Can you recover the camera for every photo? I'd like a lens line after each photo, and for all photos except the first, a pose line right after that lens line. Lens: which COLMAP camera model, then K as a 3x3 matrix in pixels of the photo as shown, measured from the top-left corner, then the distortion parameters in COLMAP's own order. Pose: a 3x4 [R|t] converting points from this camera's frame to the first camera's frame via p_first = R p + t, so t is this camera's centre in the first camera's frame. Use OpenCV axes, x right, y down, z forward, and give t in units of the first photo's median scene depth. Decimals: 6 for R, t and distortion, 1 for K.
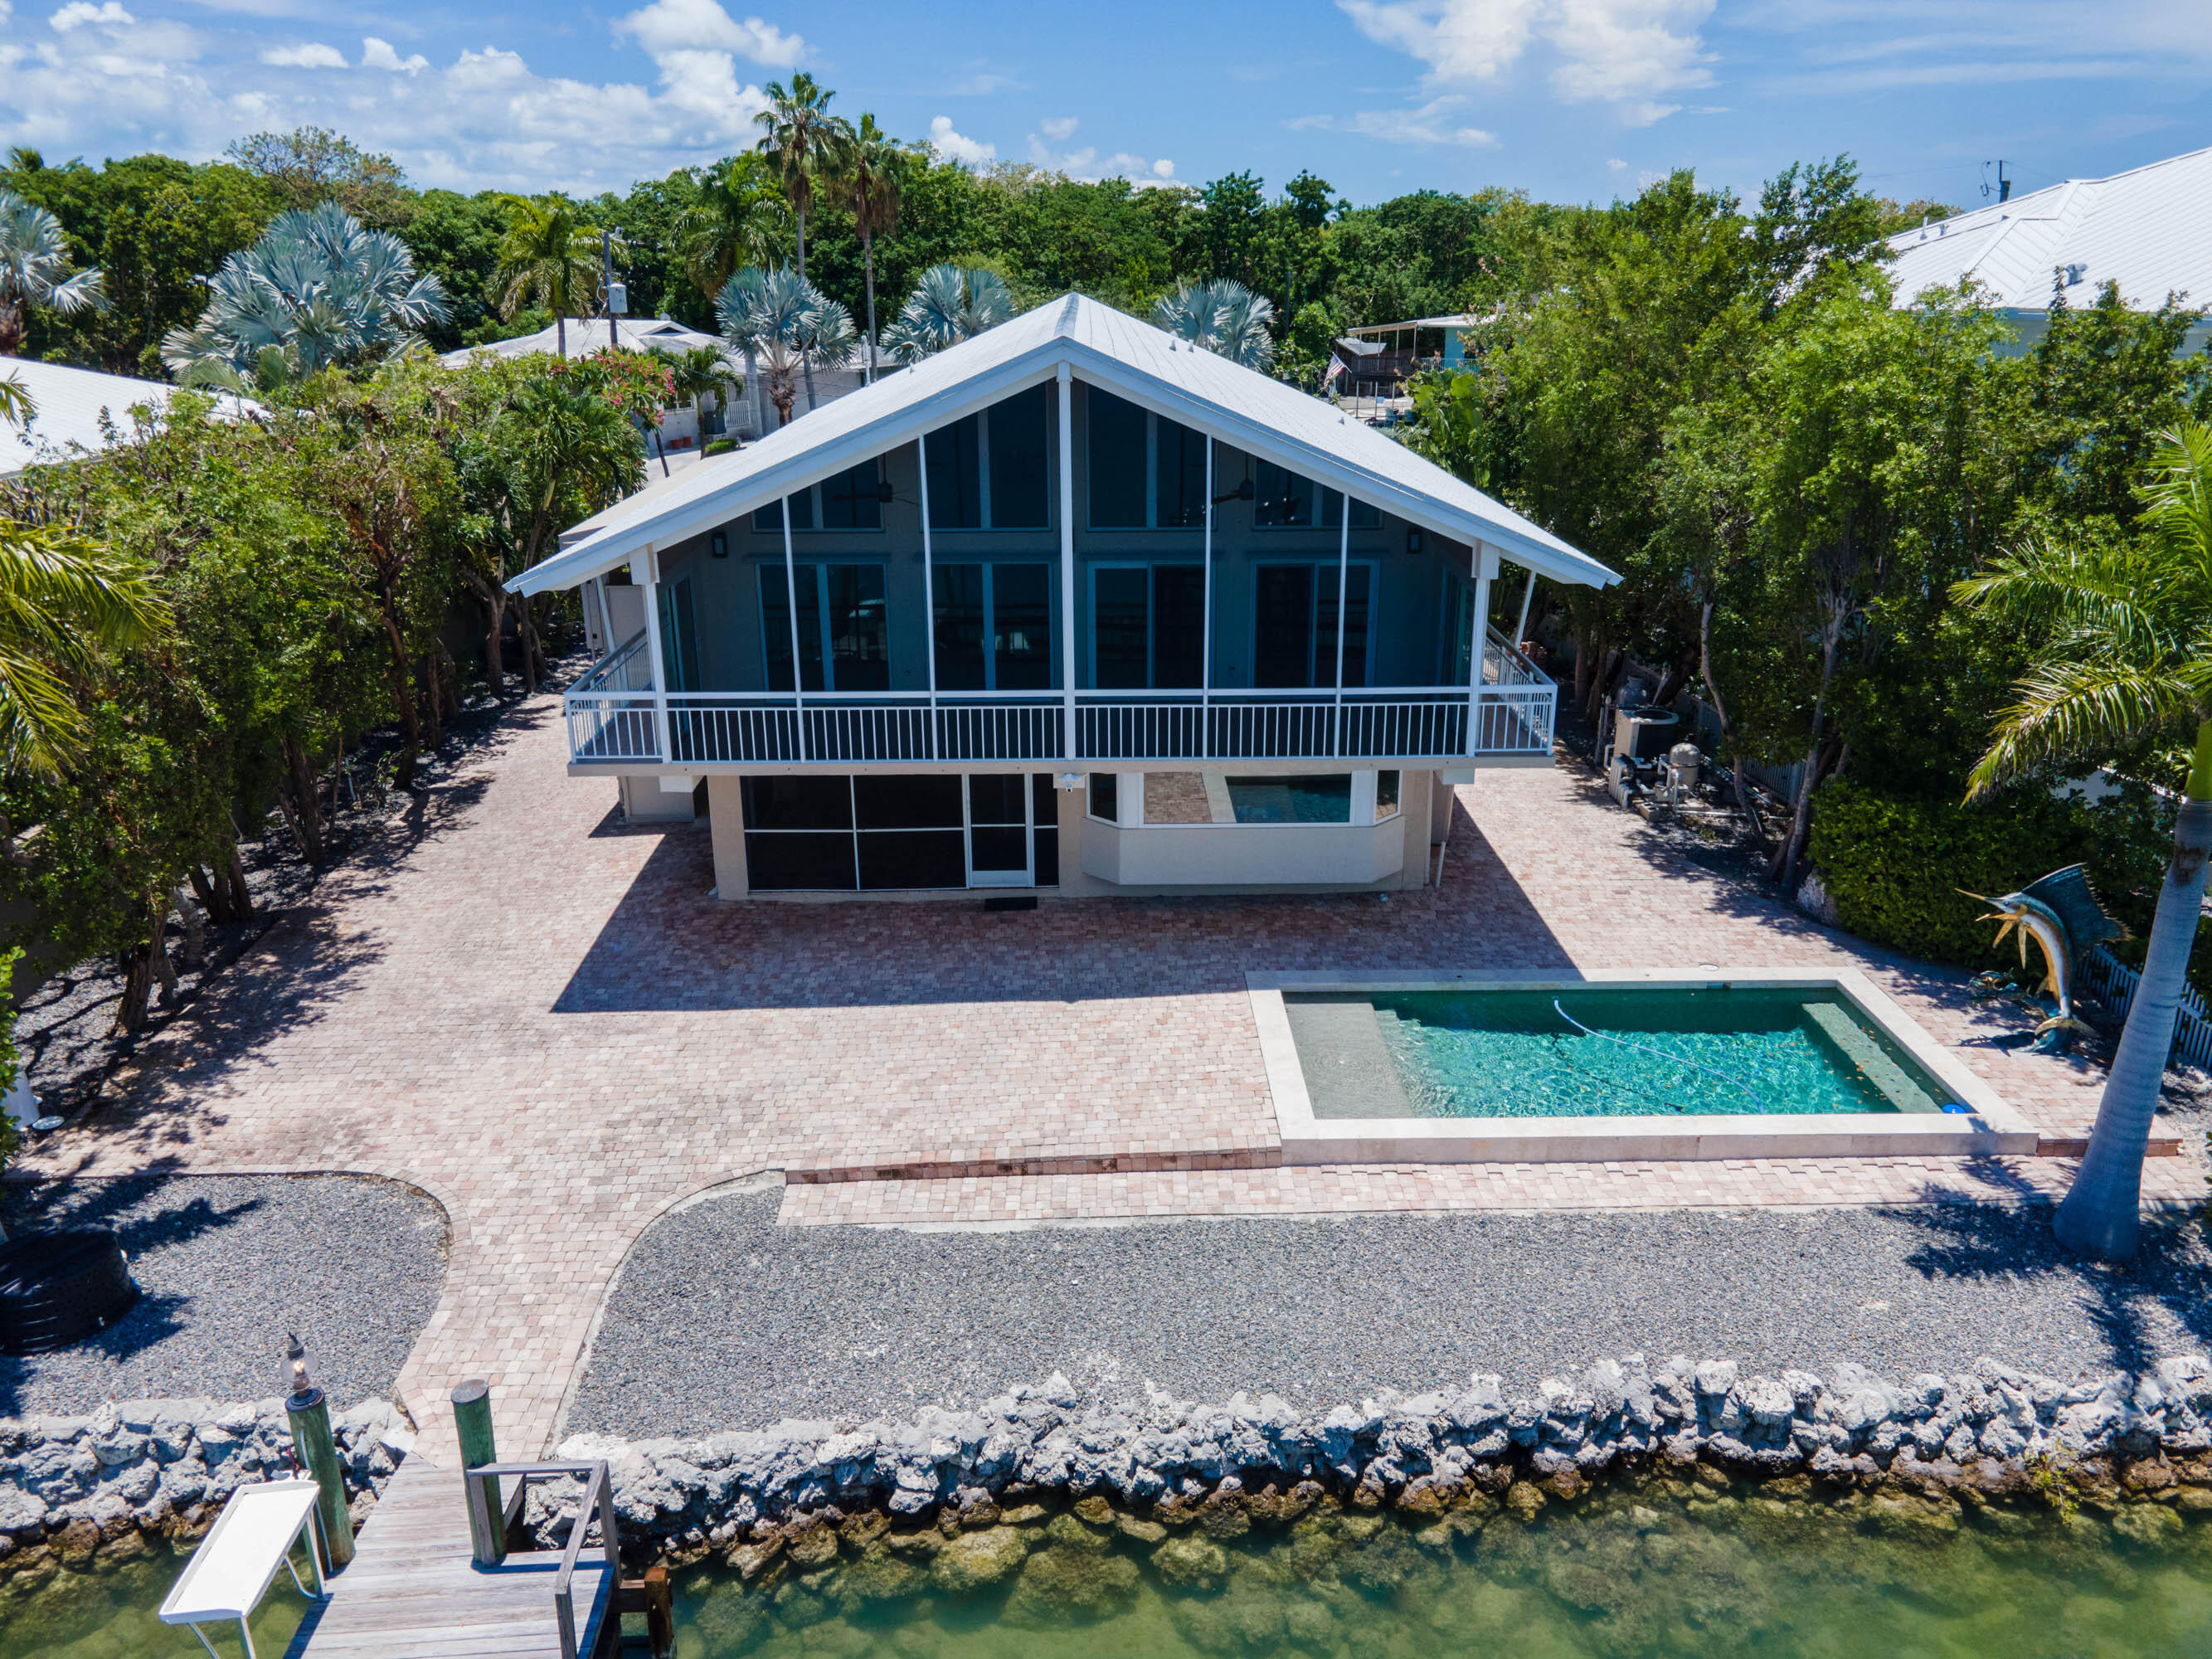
lens RADIAL K [[1539.6, 0, 1106.0], [0, 1539.6, 829.5], [0, 0, 1]] dist [0.029275, 0.001745]
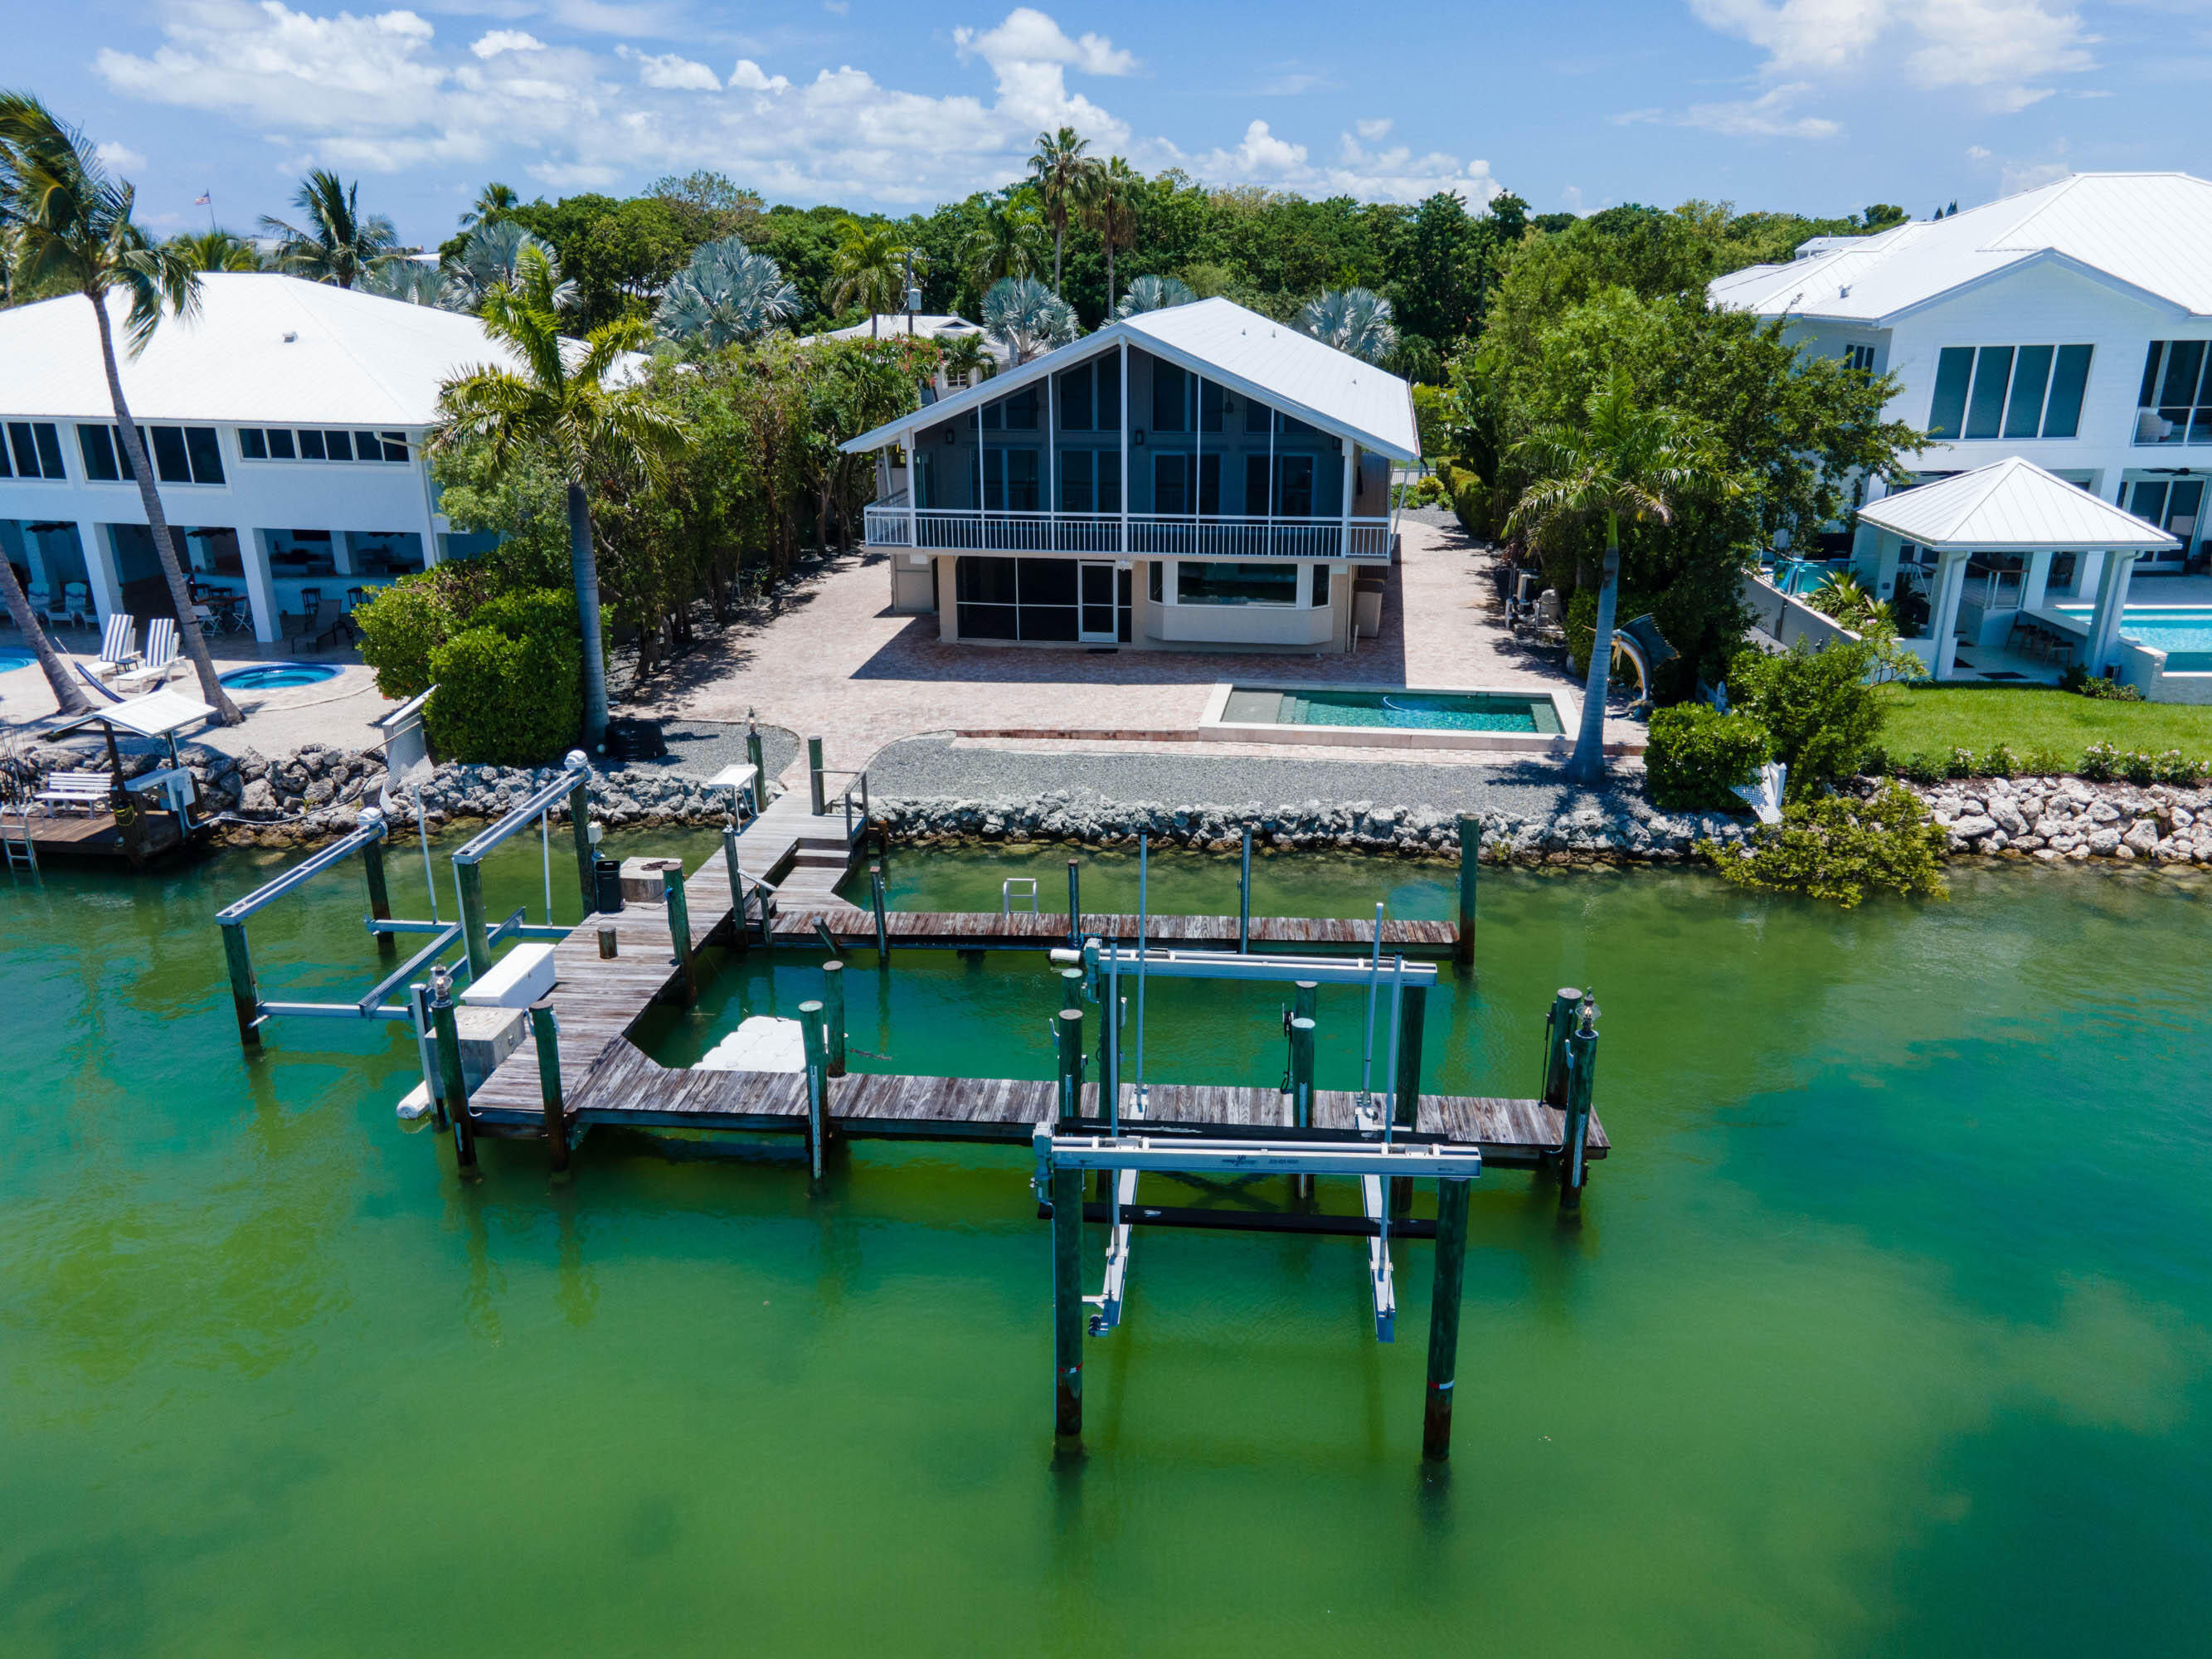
lens RADIAL K [[1565.4, 0, 1158.7], [0, 1565.4, 828.6], [0, 0, 1]] dist [0.062392, -0.124853]
pose [[0.988217, 0.053480, -0.143413, 0.307107], [-0.054337, 0.998521, -0.002062, 0.289067], [0.143091, 0.009830, 0.989661, -0.858837]]
